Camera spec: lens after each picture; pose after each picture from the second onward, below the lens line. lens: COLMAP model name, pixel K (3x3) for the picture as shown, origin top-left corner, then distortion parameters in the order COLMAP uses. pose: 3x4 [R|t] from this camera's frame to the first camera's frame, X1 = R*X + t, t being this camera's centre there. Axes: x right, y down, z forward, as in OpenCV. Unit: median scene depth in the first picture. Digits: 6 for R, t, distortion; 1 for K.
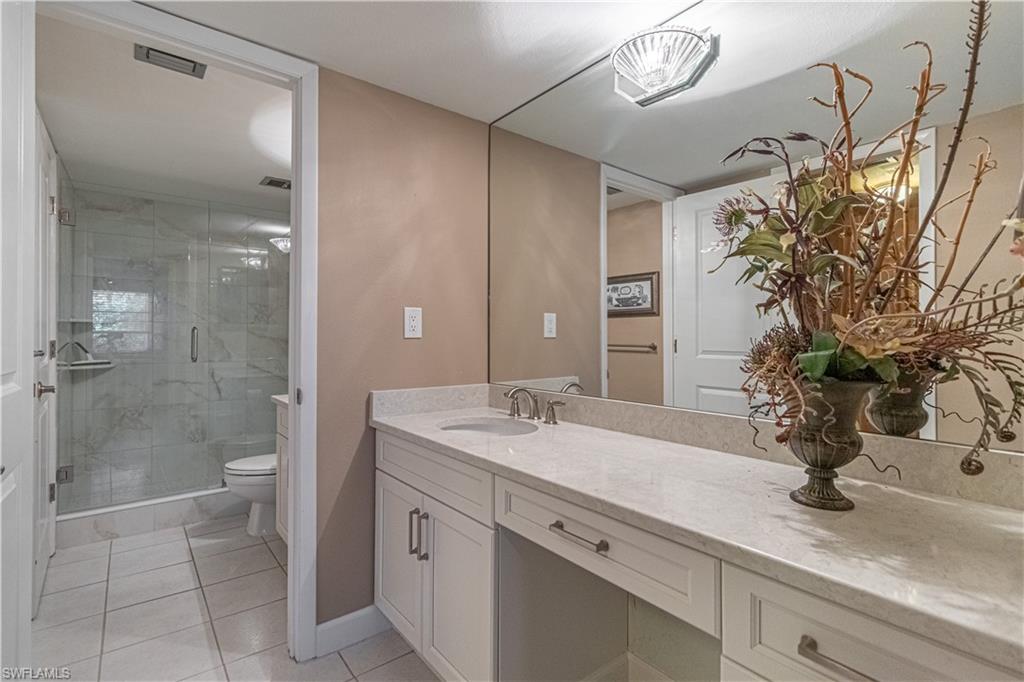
lens RADIAL K [[470.8, 0, 504.6], [0, 470.8, 335.6], [0, 0, 1]] dist [0.015880, -0.000623]
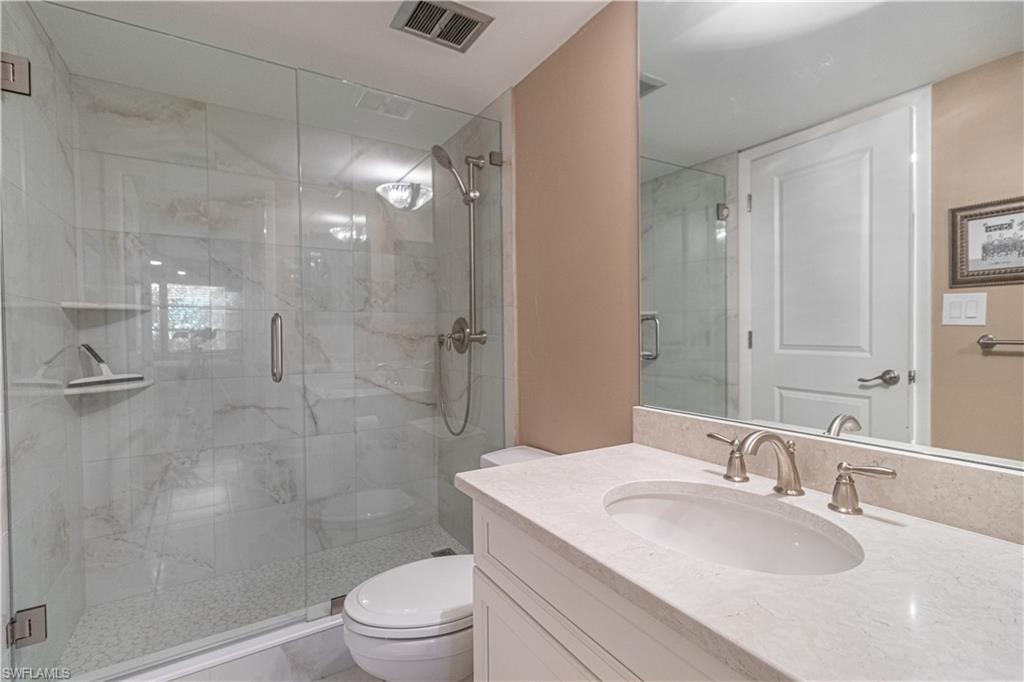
lens RADIAL K [[470.8, 0, 518.9], [0, 470.8, 340.9], [0, 0, 1]] dist [0.015880, -0.000623]
pose [[0.994775, -0.007734, -0.101795, -0.294009], [0.010144, 0.999680, 0.023180, 0.001245], [0.101583, -0.024091, 0.994535, 0.446032]]
